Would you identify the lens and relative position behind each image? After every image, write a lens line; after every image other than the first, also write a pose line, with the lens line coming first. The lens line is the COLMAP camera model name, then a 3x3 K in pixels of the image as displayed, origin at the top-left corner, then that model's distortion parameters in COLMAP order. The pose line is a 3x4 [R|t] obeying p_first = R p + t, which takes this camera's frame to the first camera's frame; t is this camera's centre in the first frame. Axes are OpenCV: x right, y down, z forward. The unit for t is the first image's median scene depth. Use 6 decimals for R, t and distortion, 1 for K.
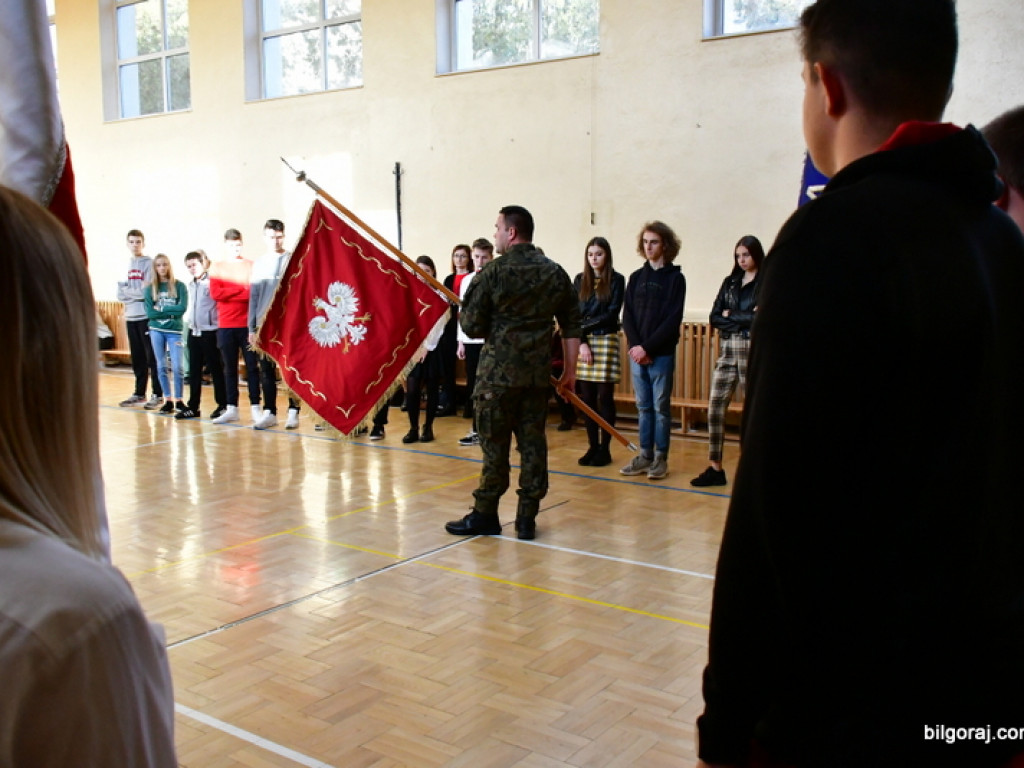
lens RADIAL K [[1009.3, 0, 512.0], [0, 1009.3, 384.0], [0, 0, 1]] dist [-0.008848, -0.026190]
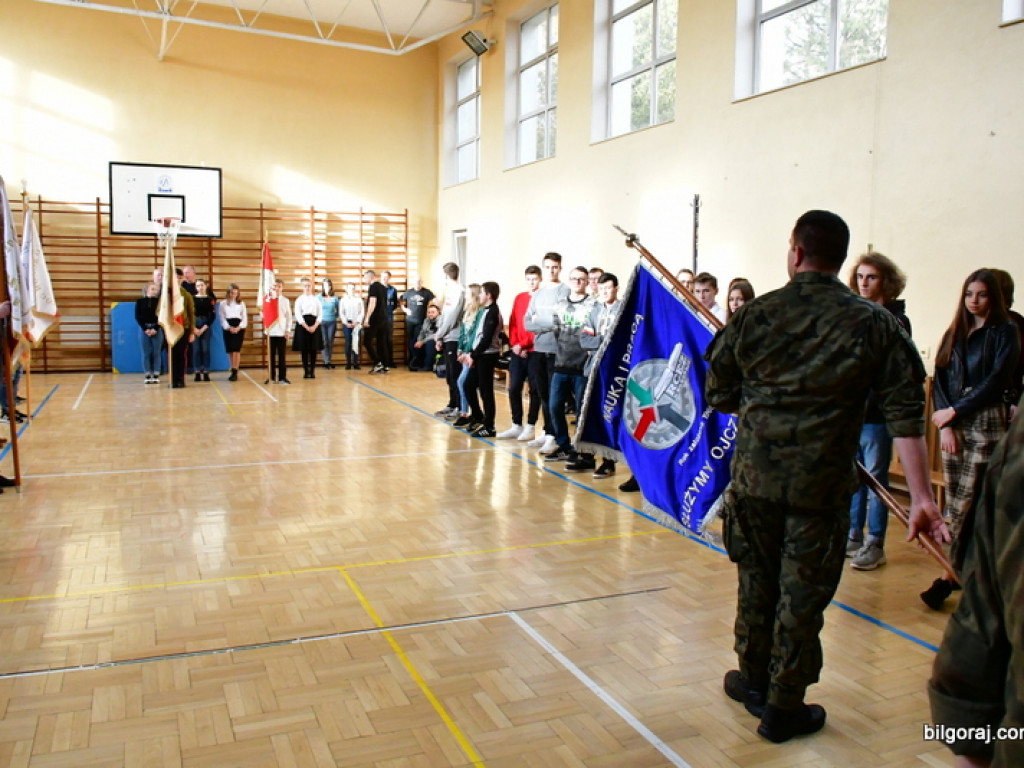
lens RADIAL K [[884.2, 0, 512.0], [0, 884.2, 384.0], [0, 0, 1]] dist [-0.017225, -0.045497]
pose [[0.862174, 0.078853, -0.500438, 0.293344], [-0.090814, 0.995868, 0.000460, -0.038157], [0.498406, 0.045050, 0.865772, 0.314397]]
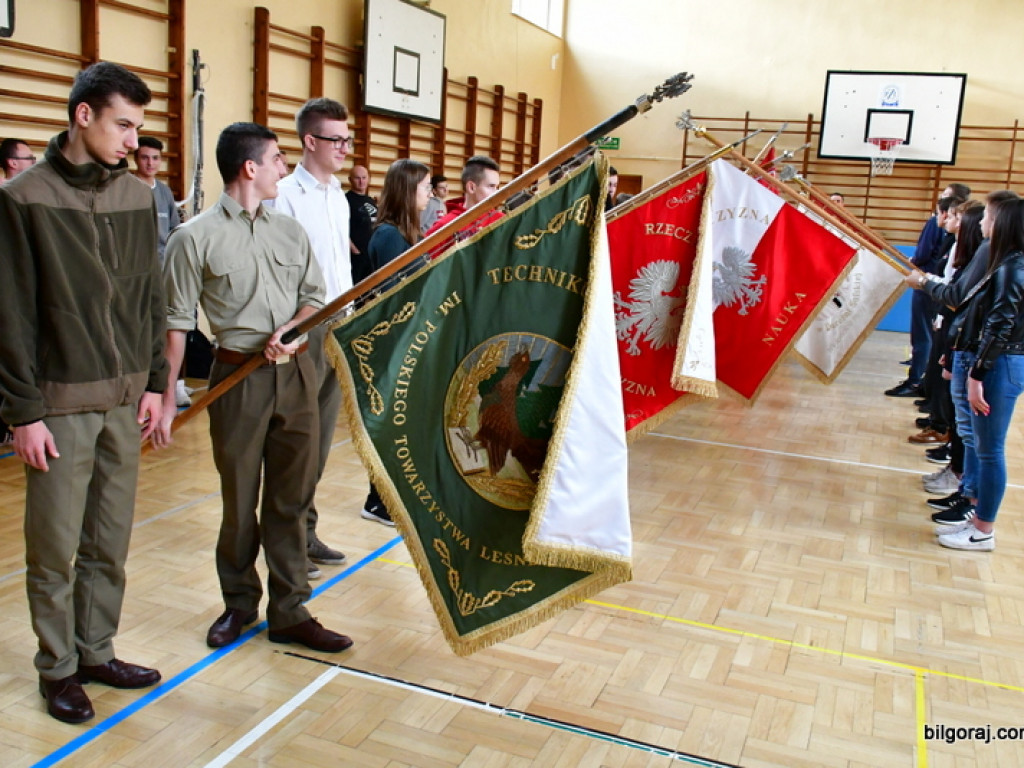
lens RADIAL K [[1009.3, 0, 512.0], [0, 1009.3, 384.0], [0, 0, 1]] dist [-0.008848, -0.026190]
pose [[0.272947, 0.203089, -0.940348, 0.220679], [-0.191655, 0.969349, 0.153723, -0.059320], [0.942745, 0.138264, 0.303504, 0.507476]]
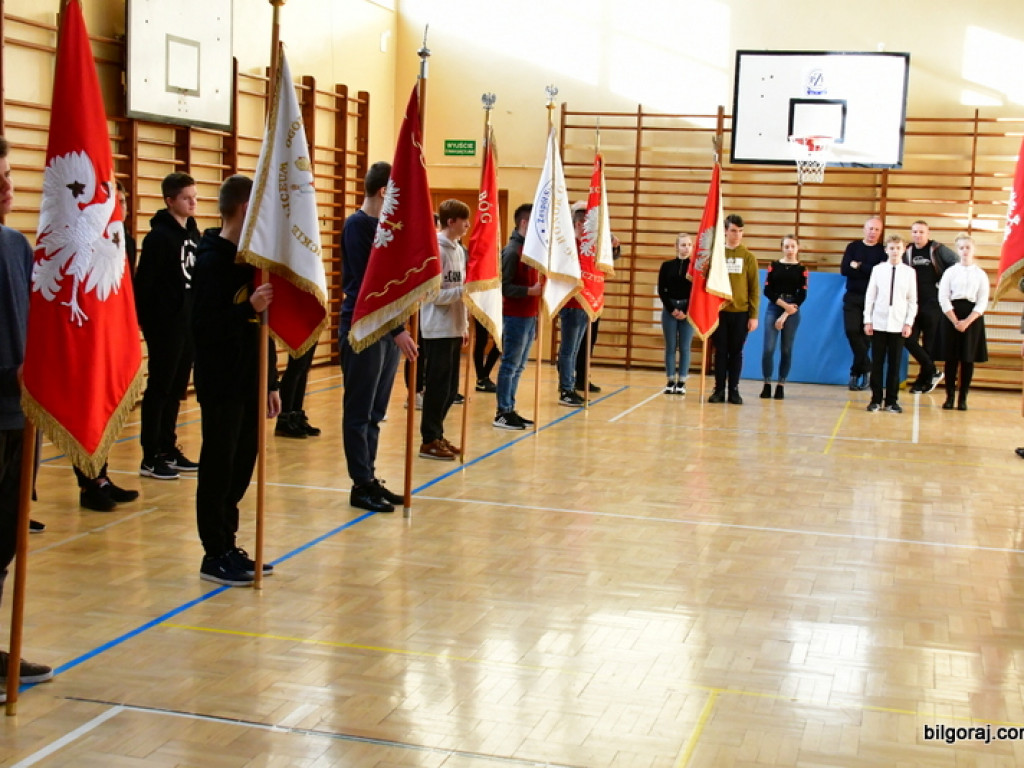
lens RADIAL K [[1526.5, 0, 512.0], [0, 1526.5, 384.0], [0, 0, 1]] dist [0.016465, -0.042321]
pose [[0.371019, 0.122097, -0.920564, 0.483873], [-0.165882, 0.984088, 0.063666, -0.064296], [0.913689, 0.129084, 0.385369, 0.464960]]
